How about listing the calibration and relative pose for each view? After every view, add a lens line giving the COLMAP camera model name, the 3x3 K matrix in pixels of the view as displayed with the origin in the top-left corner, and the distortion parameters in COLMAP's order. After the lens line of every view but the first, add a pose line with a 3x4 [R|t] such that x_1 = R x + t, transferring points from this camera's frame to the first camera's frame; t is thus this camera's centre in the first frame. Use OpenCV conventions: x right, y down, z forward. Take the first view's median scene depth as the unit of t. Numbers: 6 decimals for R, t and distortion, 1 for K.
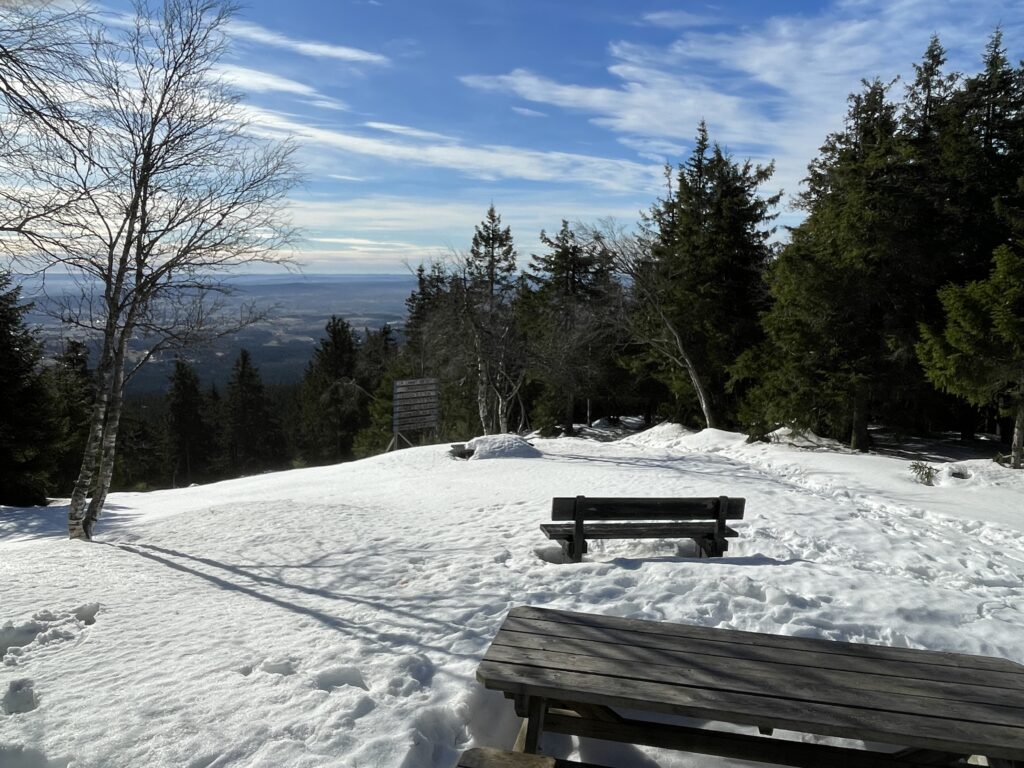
lens RADIAL K [[754.9, 0, 512.0], [0, 754.9, 384.0], [0, 0, 1]] dist [-0.006066, -0.000955]
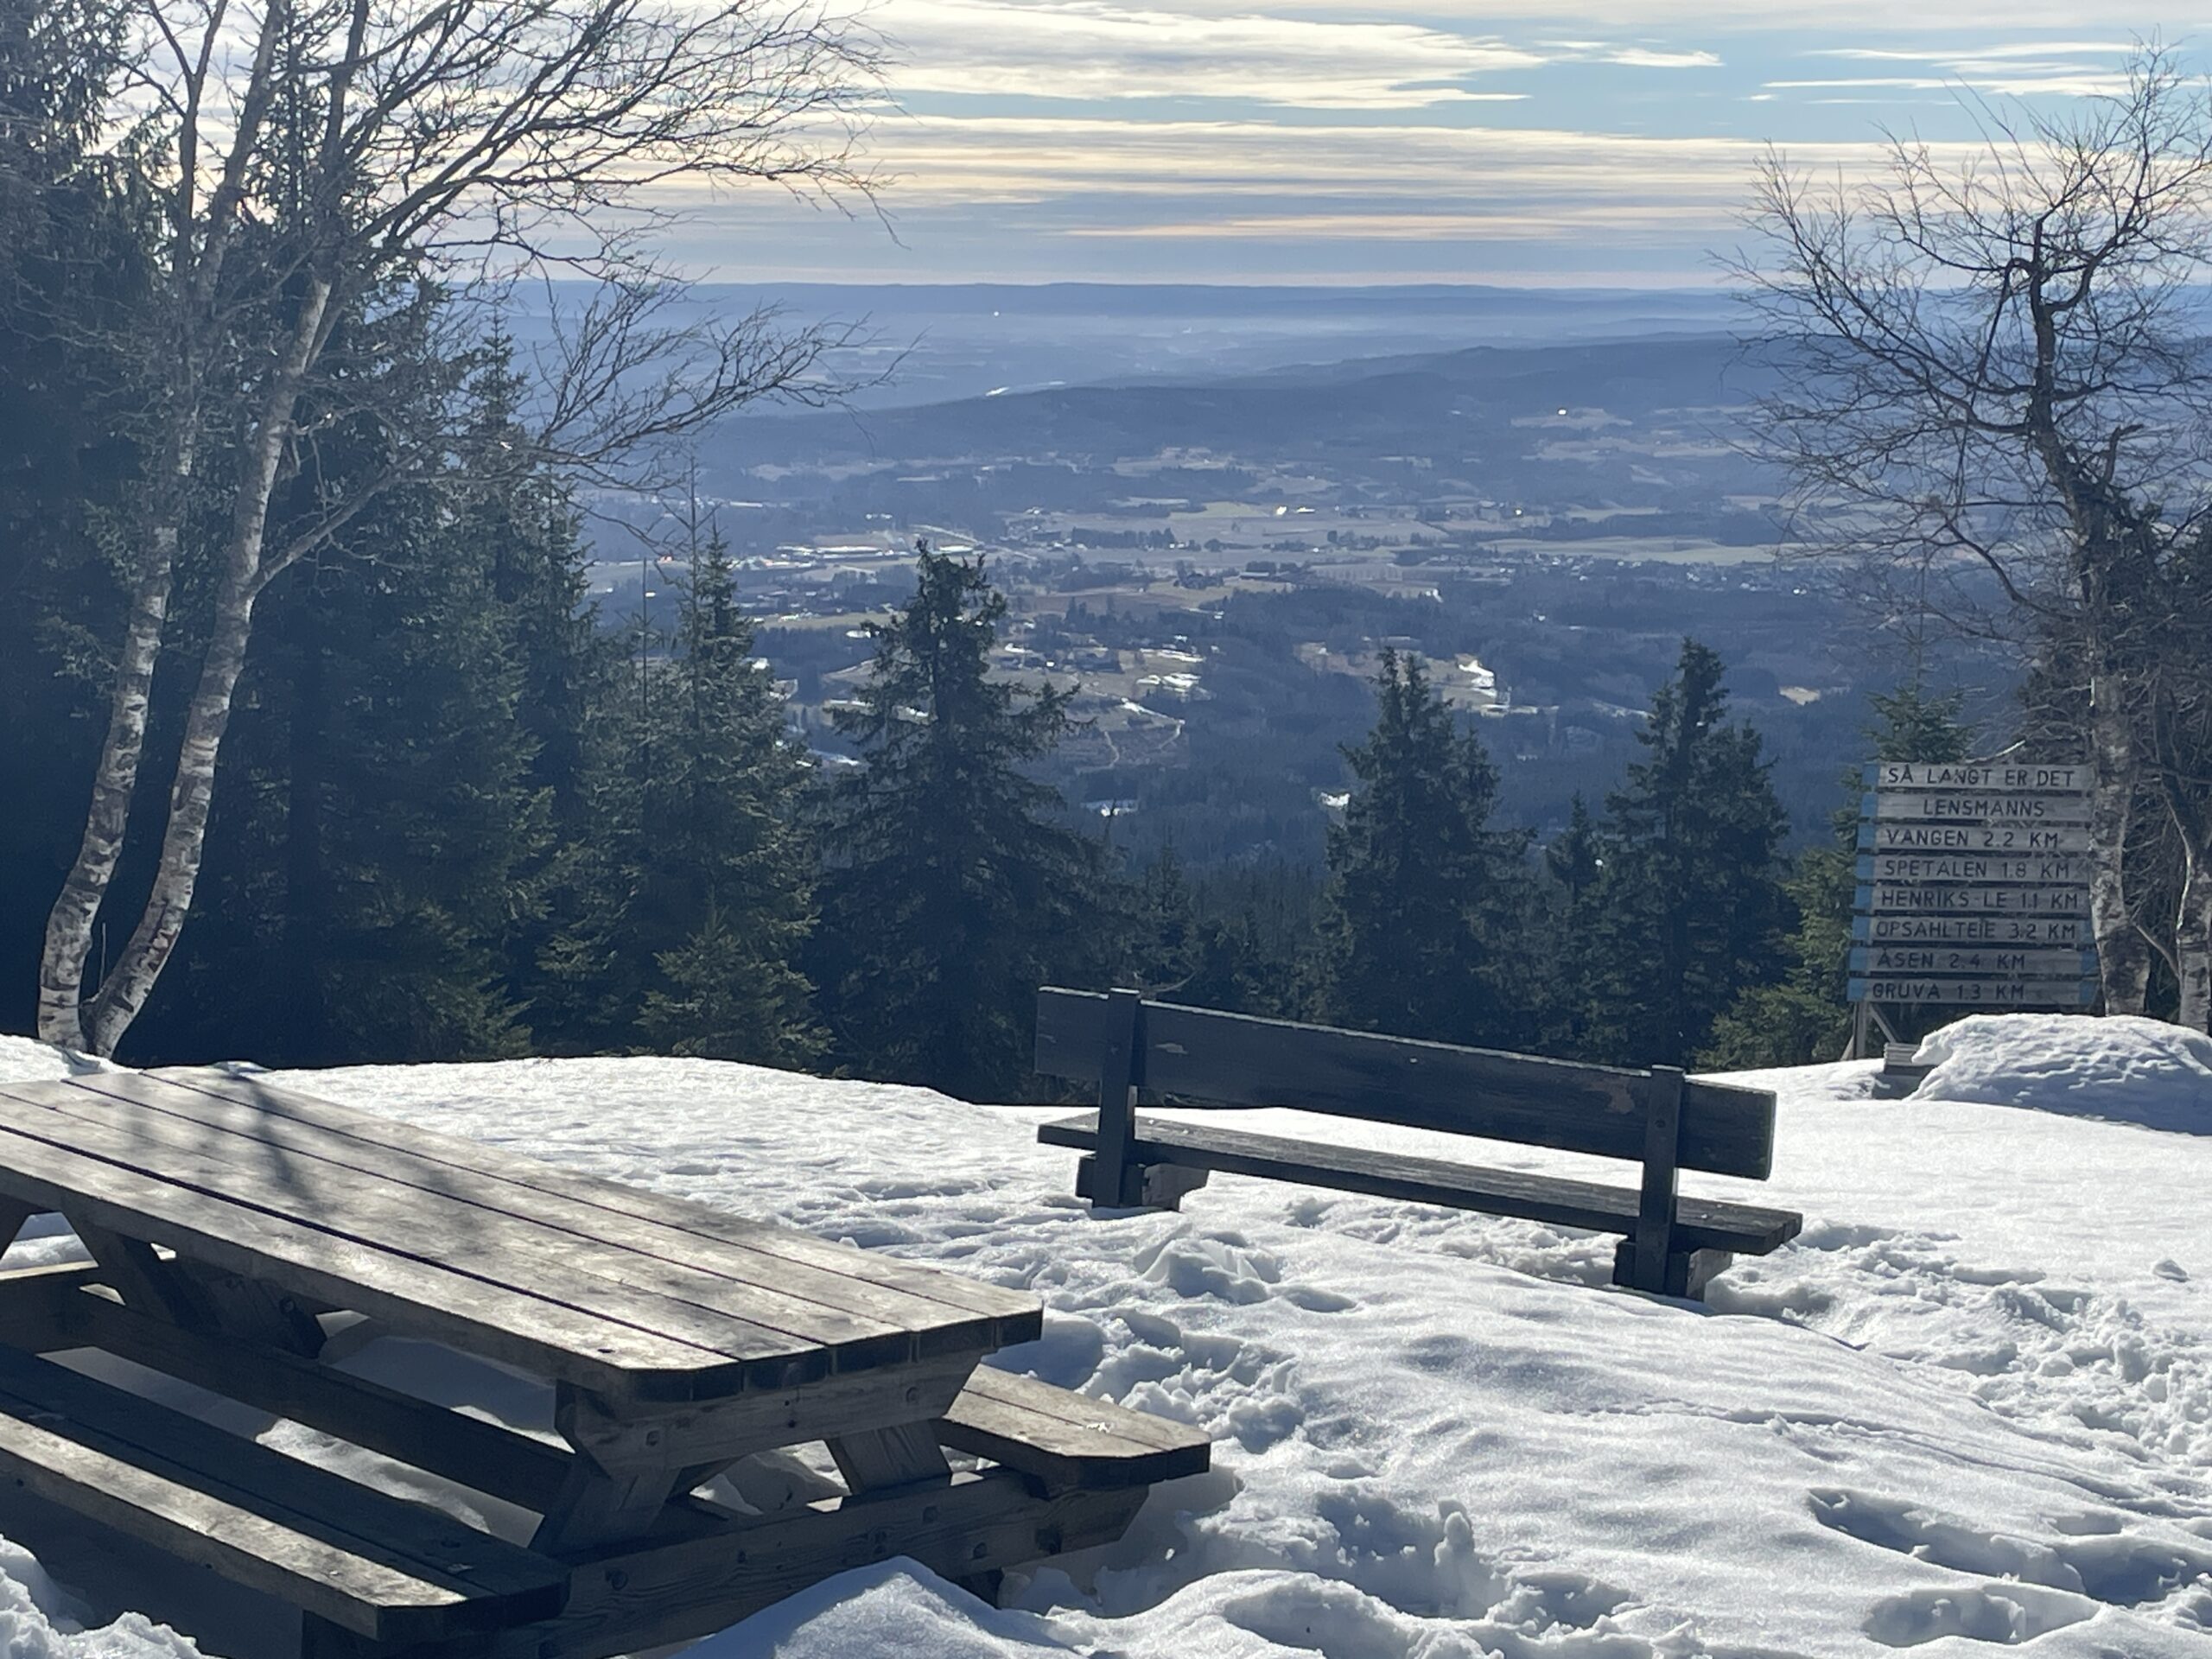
lens RADIAL K [[4205.5, 0, 1106.0], [0, 4205.5, 829.5], [0, 0, 1]] dist [0.205925, -0.308751]
pose [[0.829410, 0.076311, -0.553403, 0.390242], [-0.088842, 0.996037, 0.004197, 0.034733], [0.551530, 0.045685, 0.832903, -0.122818]]
